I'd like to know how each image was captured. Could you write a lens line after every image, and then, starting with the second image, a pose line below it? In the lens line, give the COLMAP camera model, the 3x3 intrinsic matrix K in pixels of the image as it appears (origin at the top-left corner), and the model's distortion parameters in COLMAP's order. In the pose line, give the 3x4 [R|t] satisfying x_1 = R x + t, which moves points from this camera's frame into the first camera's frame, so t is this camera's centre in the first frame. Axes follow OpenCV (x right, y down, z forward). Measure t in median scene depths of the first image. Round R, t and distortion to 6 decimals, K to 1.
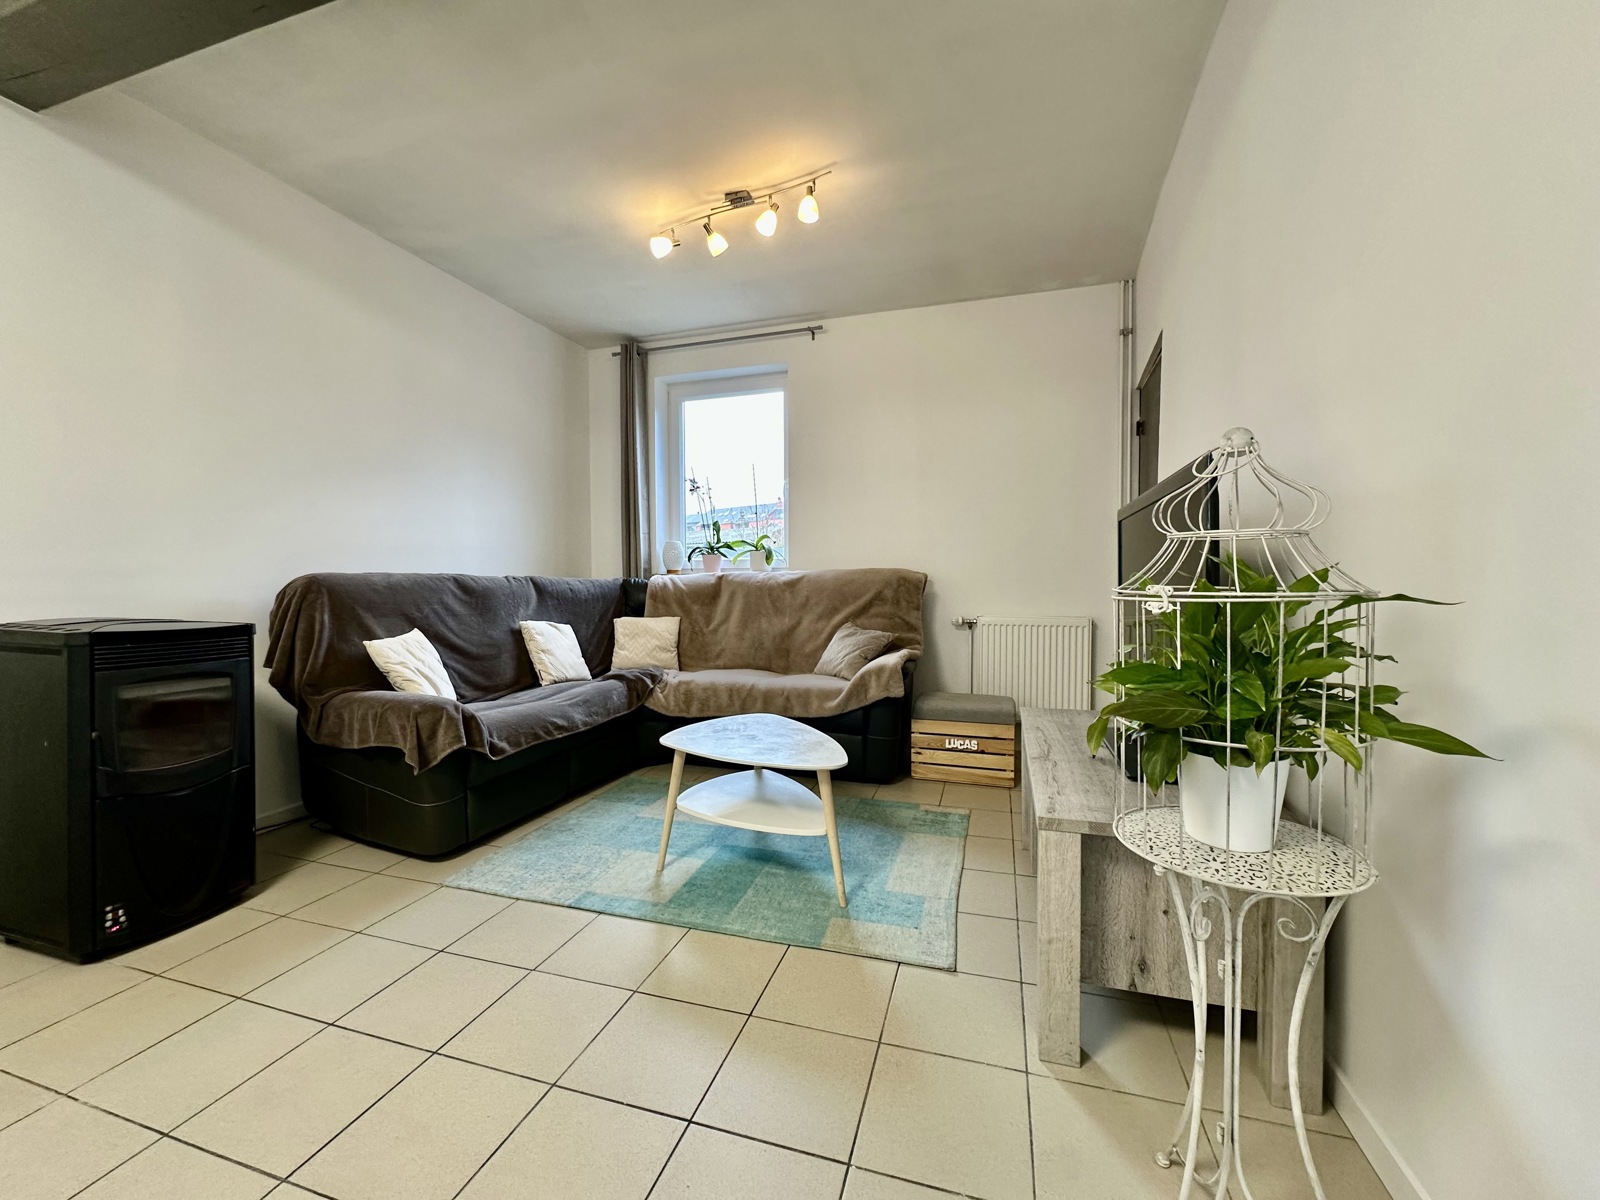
lens RADIAL K [[643.1, 0, 798.9], [0, 643.1, 598.0], [0, 0, 1]] dist [0.000119, 0.000258]
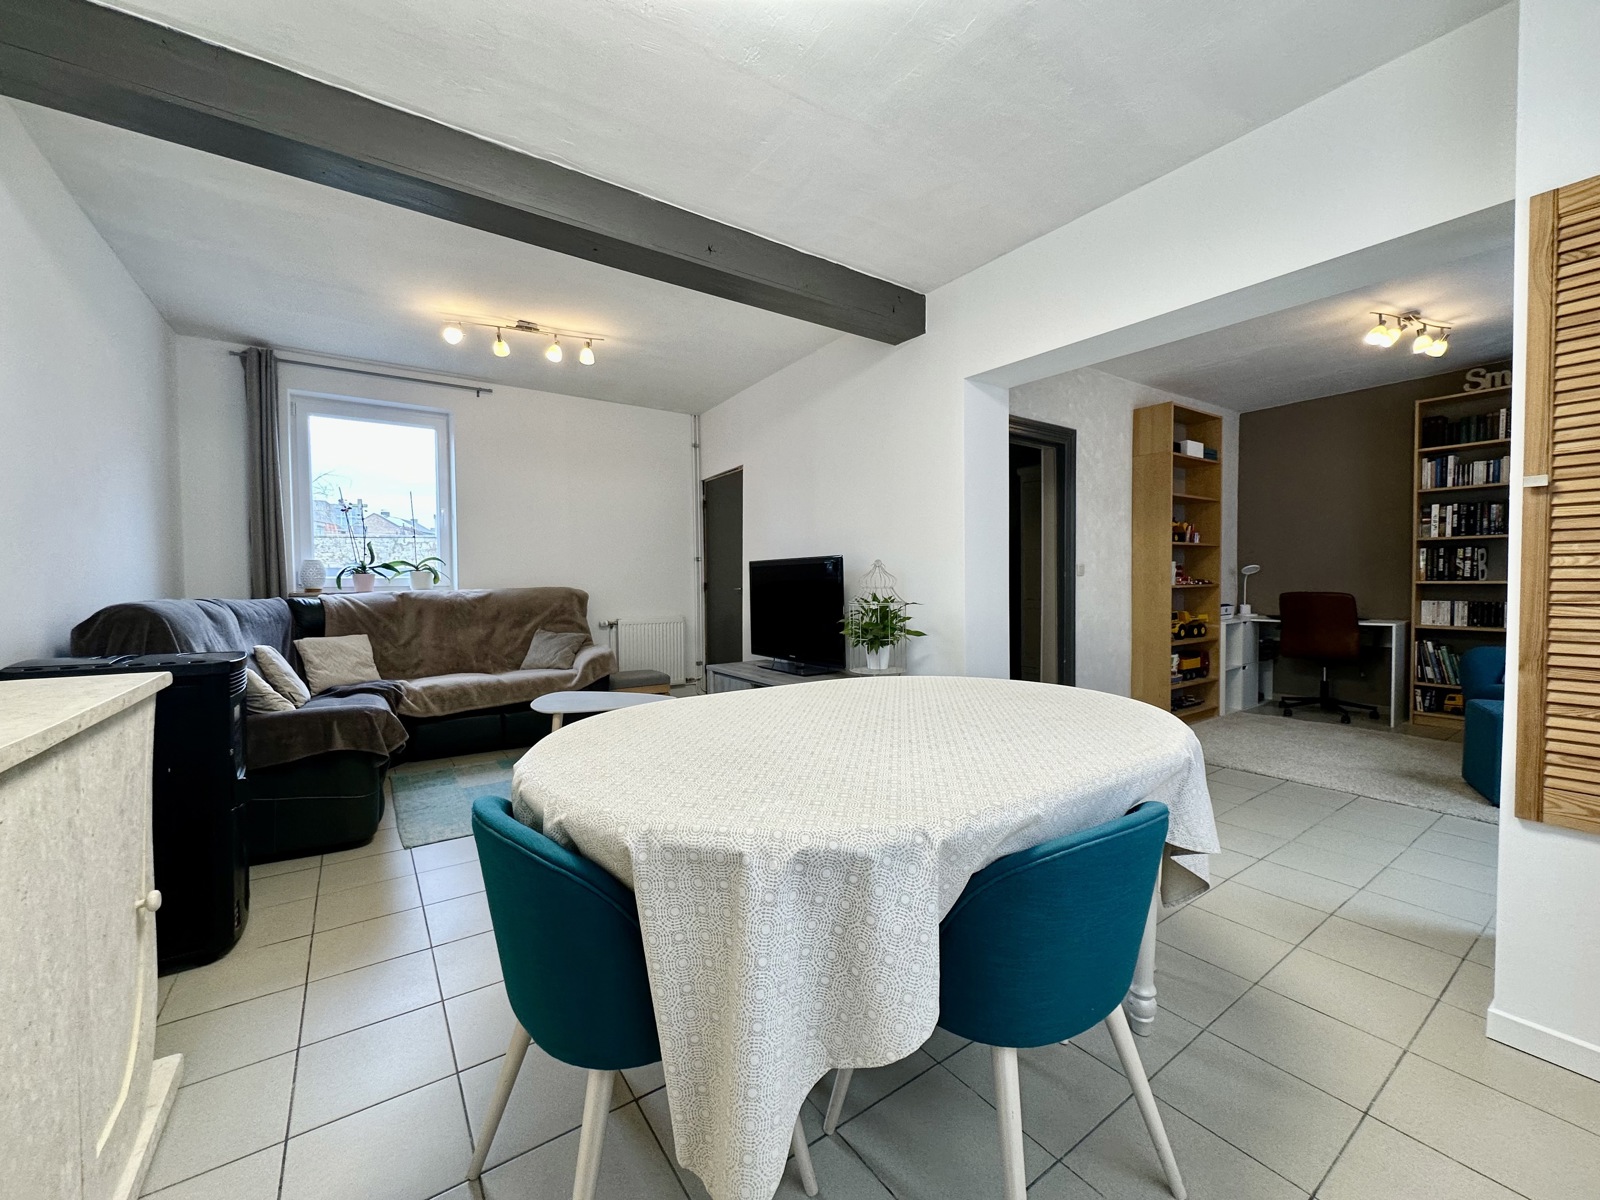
lens RADIAL K [[643.1, 0, 802.7], [0, 643.1, 600.1], [0, 0, 1]] dist [0.000119, 0.000258]
pose [[0.610356, -0.025661, 0.791711, -0.599040], [0.028346, 0.999543, 0.010545, -0.017723], [-0.791620, 0.016006, 0.610804, -0.220567]]
